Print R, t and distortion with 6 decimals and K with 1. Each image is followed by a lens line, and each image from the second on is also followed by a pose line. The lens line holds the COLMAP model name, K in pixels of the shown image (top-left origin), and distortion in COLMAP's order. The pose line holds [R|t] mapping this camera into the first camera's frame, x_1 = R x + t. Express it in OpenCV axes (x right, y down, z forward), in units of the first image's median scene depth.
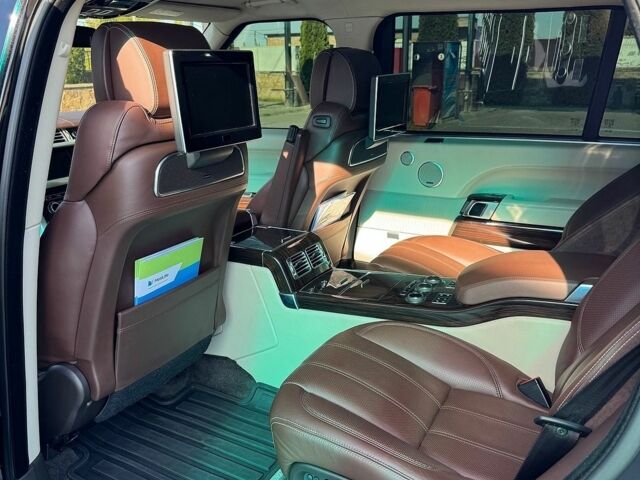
lens RADIAL K [[615.2, 0, 322.7], [0, 615.2, 238.6], [0, 0, 1]] dist [0.033775, 0.000000]
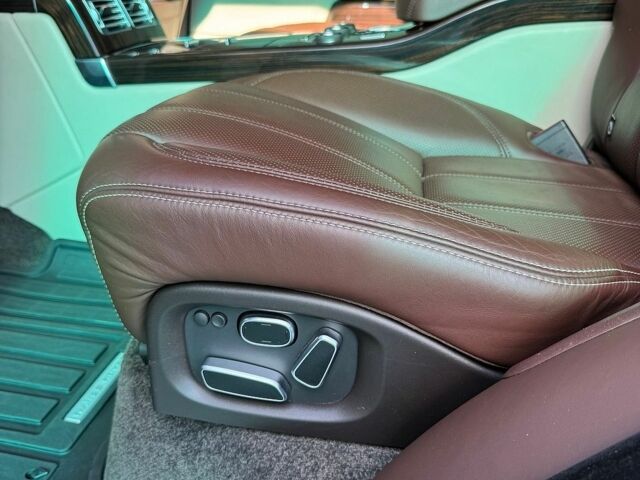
lens RADIAL K [[615.2, 0, 320.1], [0, 615.2, 243.8], [0, 0, 1]] dist [0.033775, 0.000000]
pose [[0.953170, -0.106018, 0.283245, -0.036778], [0.072179, 0.989225, 0.127370, 0.193945], [-0.293697, -0.100961, 0.950552, 0.400068]]
